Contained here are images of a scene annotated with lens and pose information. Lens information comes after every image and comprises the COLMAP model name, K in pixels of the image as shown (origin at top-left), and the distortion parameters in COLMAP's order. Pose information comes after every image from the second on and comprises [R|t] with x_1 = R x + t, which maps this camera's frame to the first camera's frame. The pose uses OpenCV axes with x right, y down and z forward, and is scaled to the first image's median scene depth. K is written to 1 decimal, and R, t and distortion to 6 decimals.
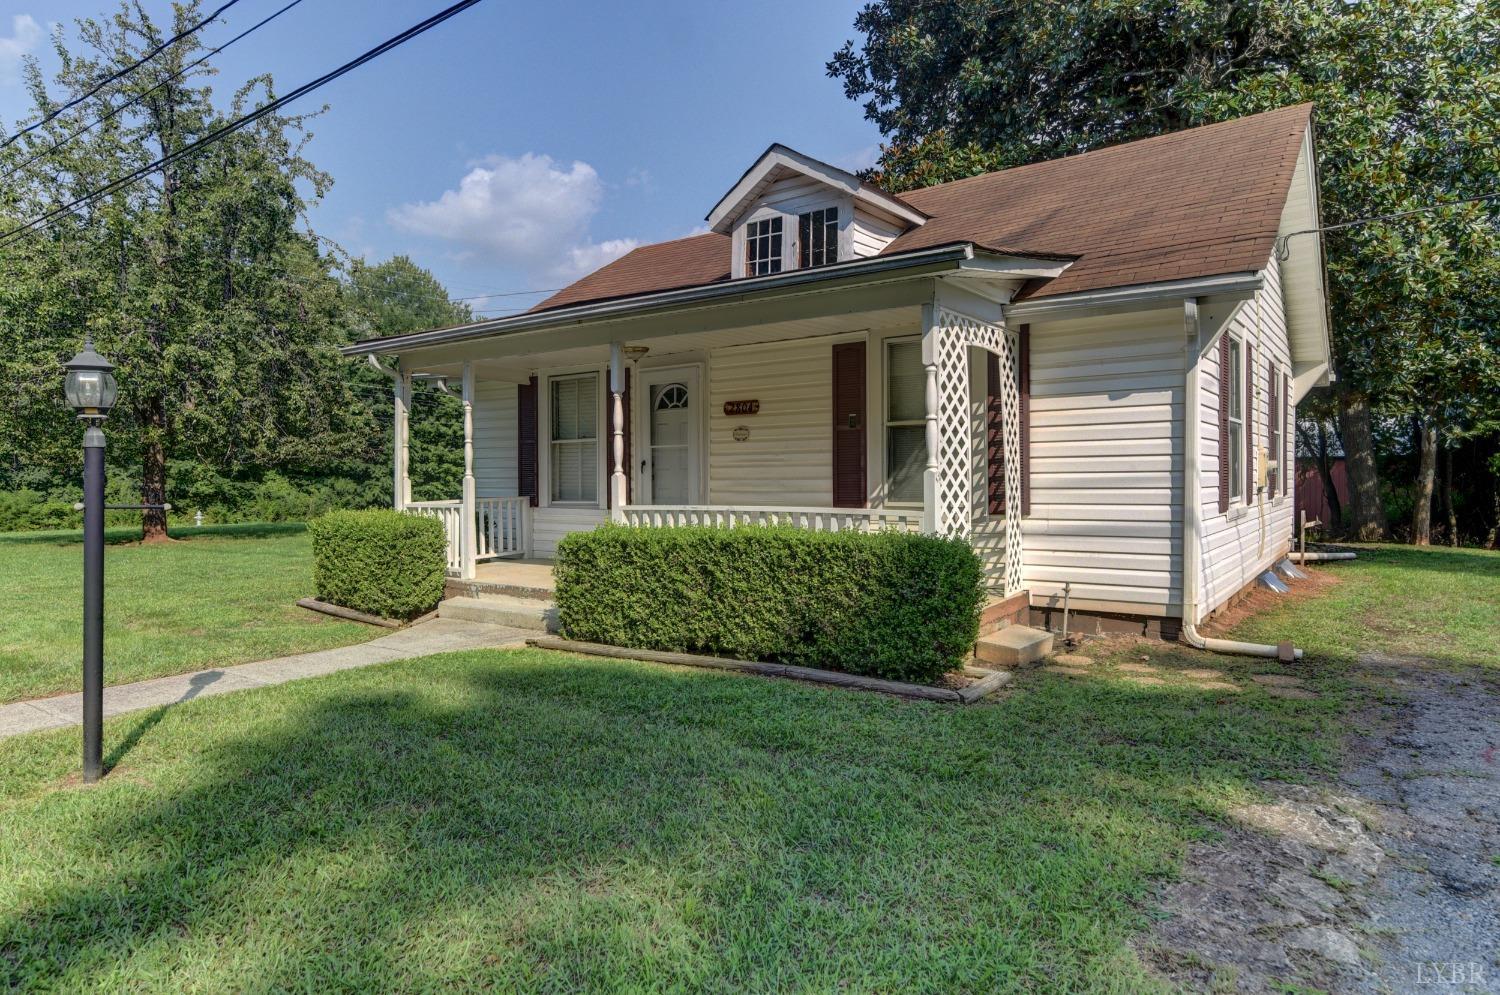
lens RADIAL K [[900.0, 0, 749.5], [0, 900.0, 475.7], [0, 0, 1]] dist [0.003139, 0.000798]
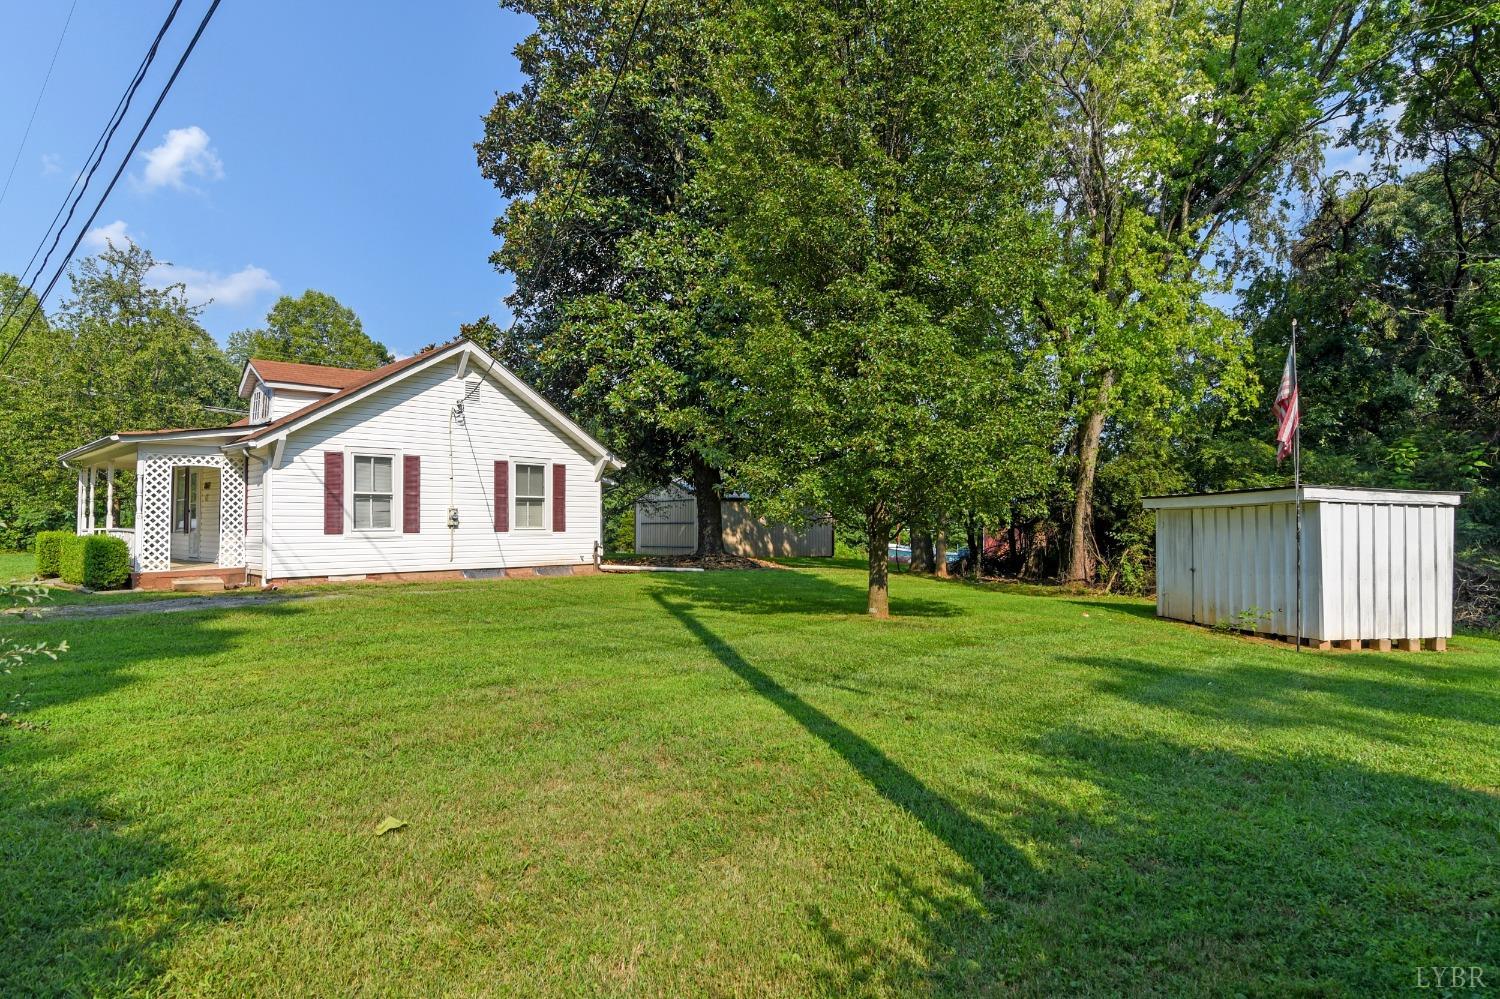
lens RADIAL K [[813.6, 0, 750.3], [0, 813.6, 500.3], [0, 0, 1]] dist [-0.005747, -0.000855]
pose [[0.989831, 0.007583, -0.142045, 1.528557], [-0.011253, 0.999623, -0.025047, -0.005365], [0.141801, 0.026391, 0.989543, -0.729148]]
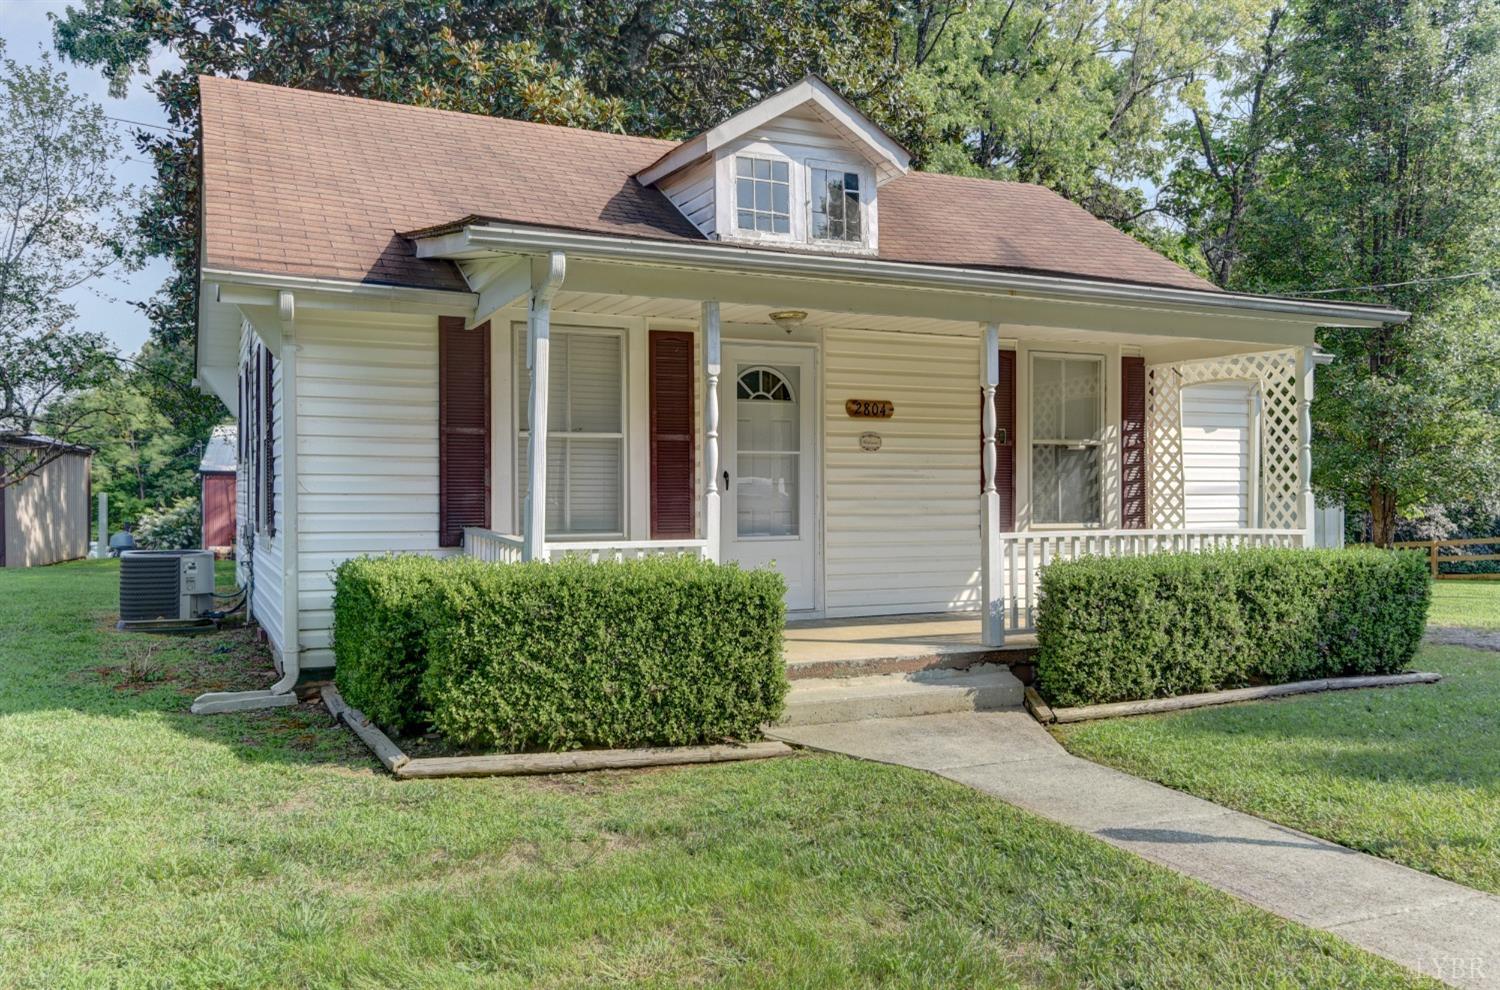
lens RADIAL K [[1193.5, 0, 736.1], [0, 1193.5, 495.8], [0, 0, 1]] dist [0.026522, -0.000798]
pose [[0.488883, 0.011566, 0.872273, -0.958594], [-0.000446, 0.999915, -0.013008, 0.013672], [-0.872349, 0.005970, 0.488847, 0.582645]]
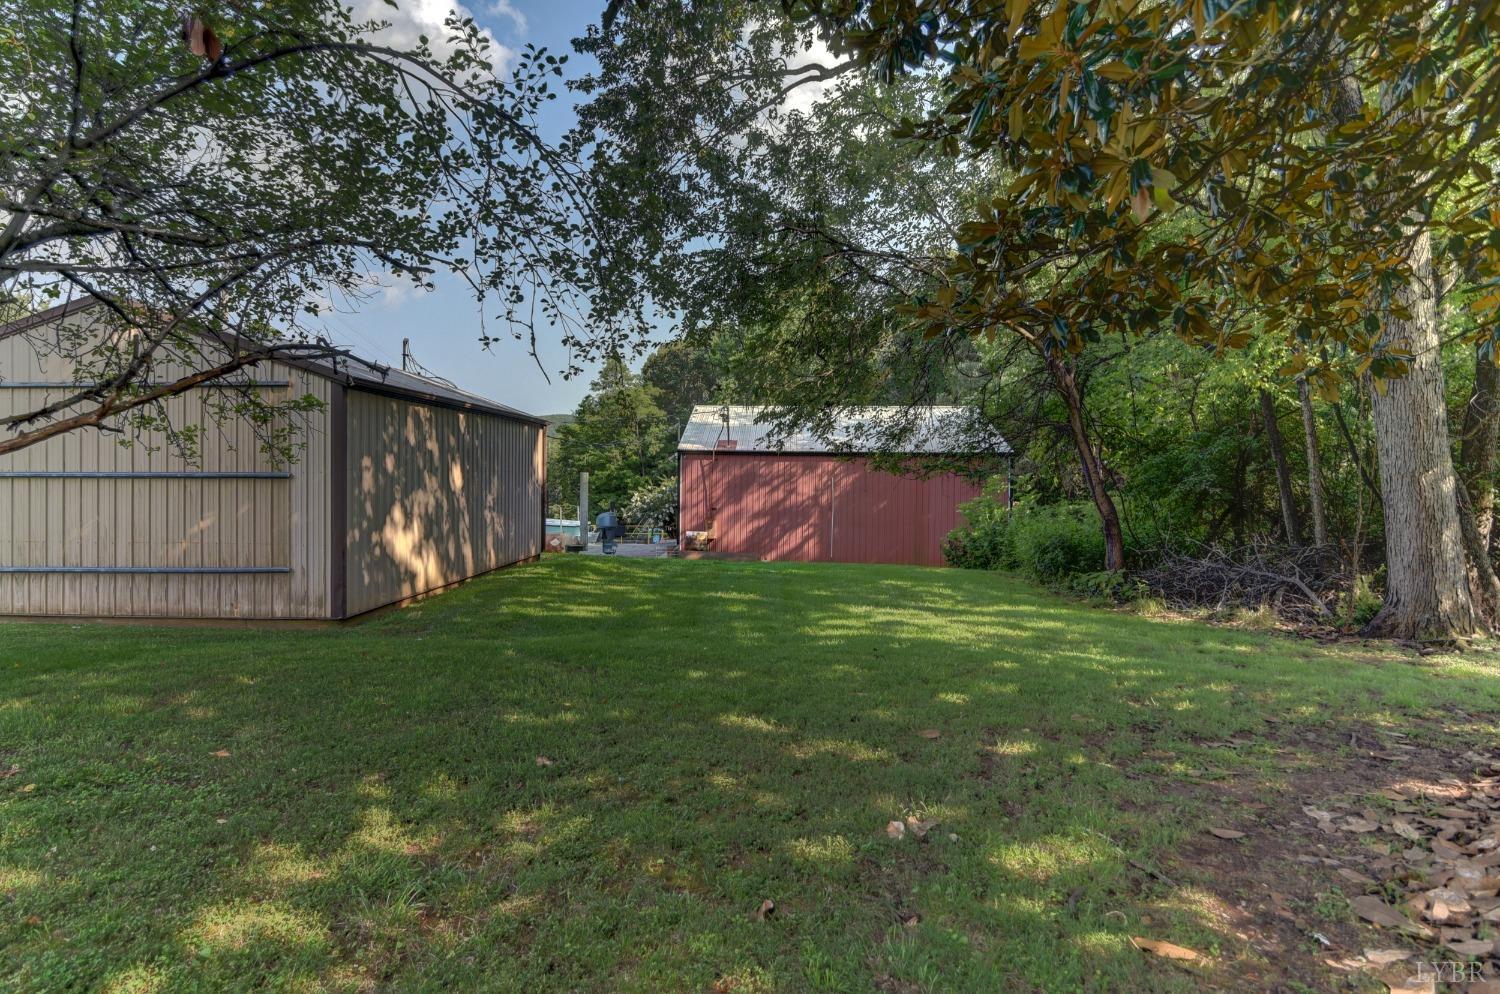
lens RADIAL K [[871.2, 0, 743.1], [0, 871.2, 486.3], [0, 0, 1]] dist [0.001167, -0.000293]
pose [[0.763228, 0.004142, 0.646116, 0.302990], [-0.009458, 0.999944, 0.004761, -0.030226], [-0.646060, -0.009745, 0.763224, 2.217249]]
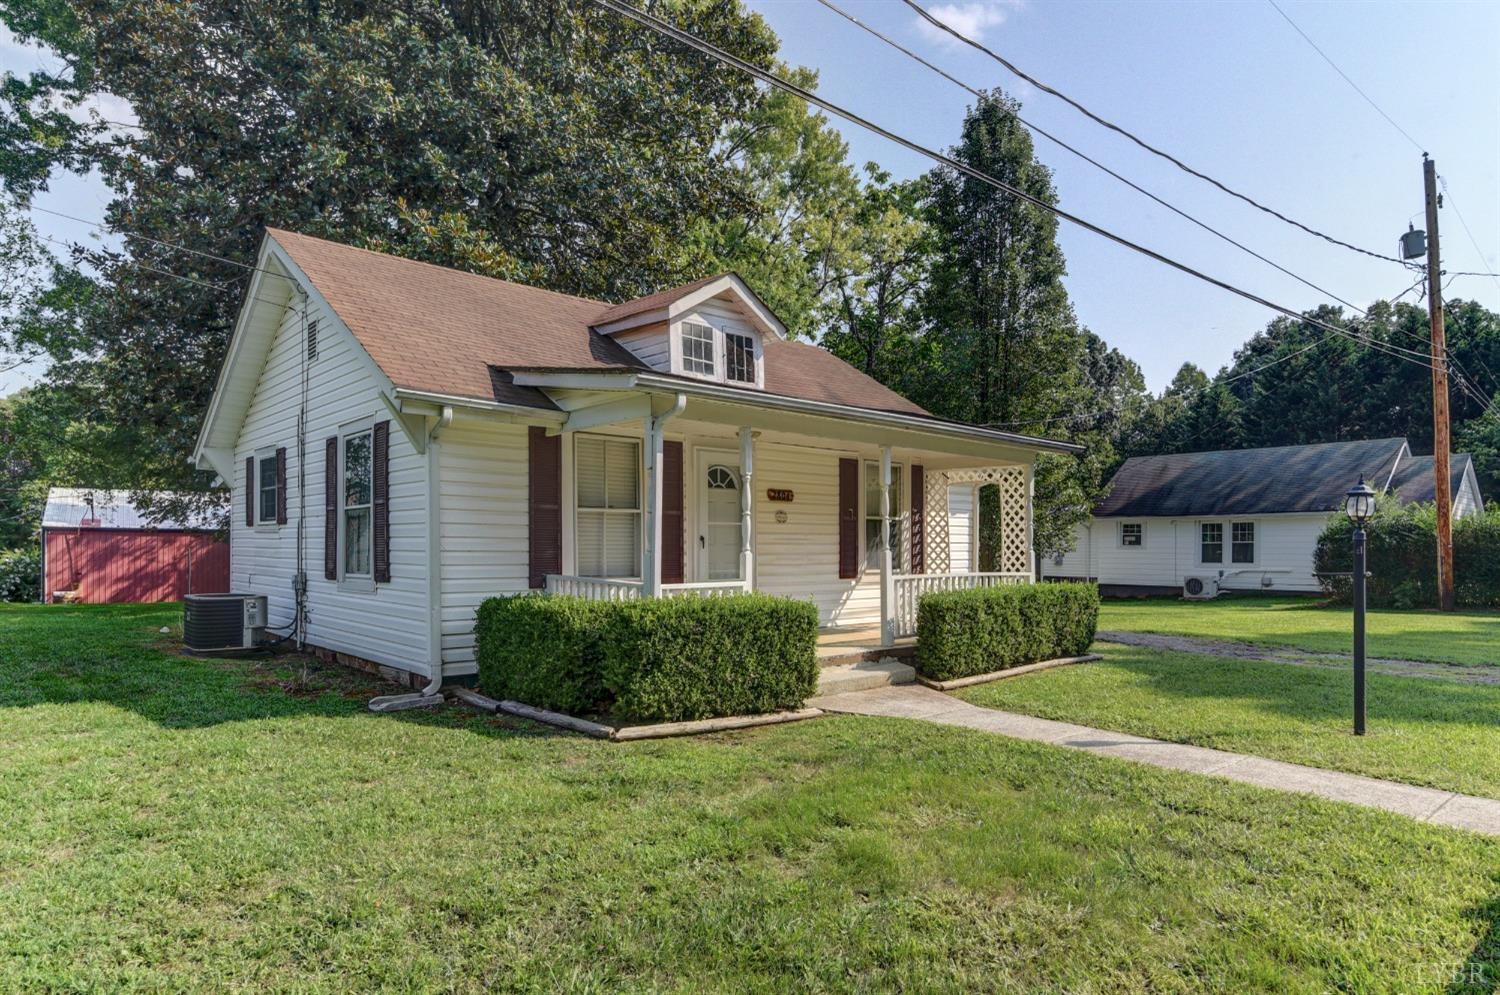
lens RADIAL K [[881.4, 0, 739.7], [0, 881.4, 540.8], [0, 0, 1]] dist [0.001789, -0.003303]
pose [[0.210409, 0.021208, 0.977383, -1.149890], [0.001069, 0.999759, -0.021924, 0.010836], [-0.977613, 0.005657, 0.210335, 0.792267]]
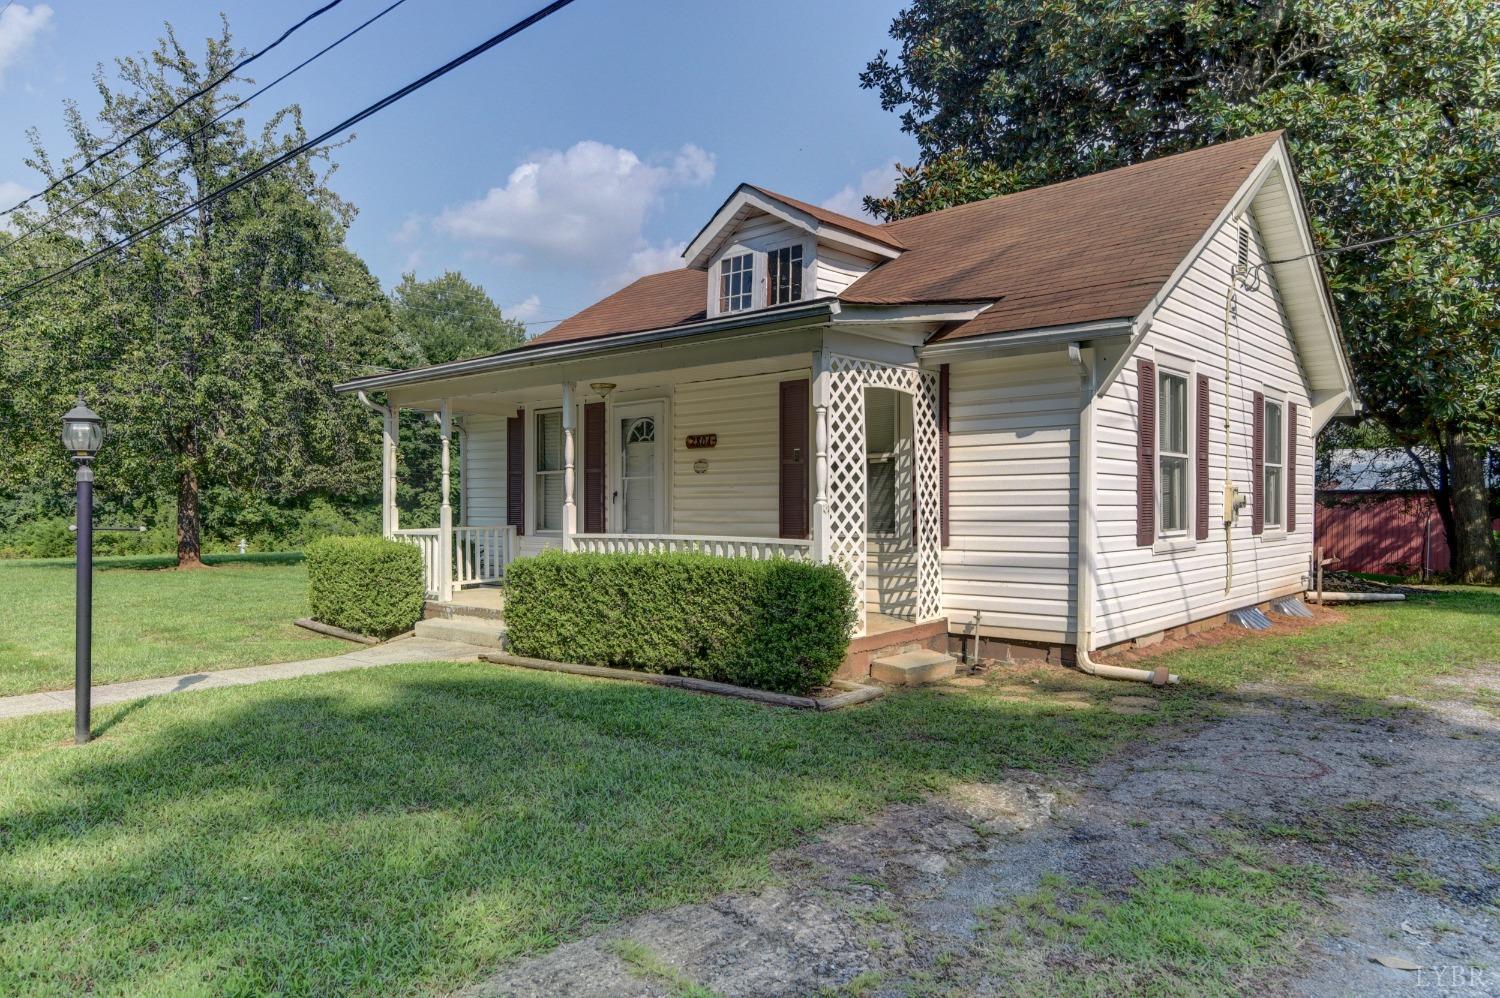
lens RADIAL K [[998.4, 0, 745.7], [0, 998.4, 508.2], [0, 0, 1]] dist [0.012062, 0.001647]
pose [[0.995643, 0.006454, -0.093024, 0.147463], [-0.006267, 0.999978, 0.002303, -0.001347], [0.093037, -0.001710, 0.995661, -0.142837]]
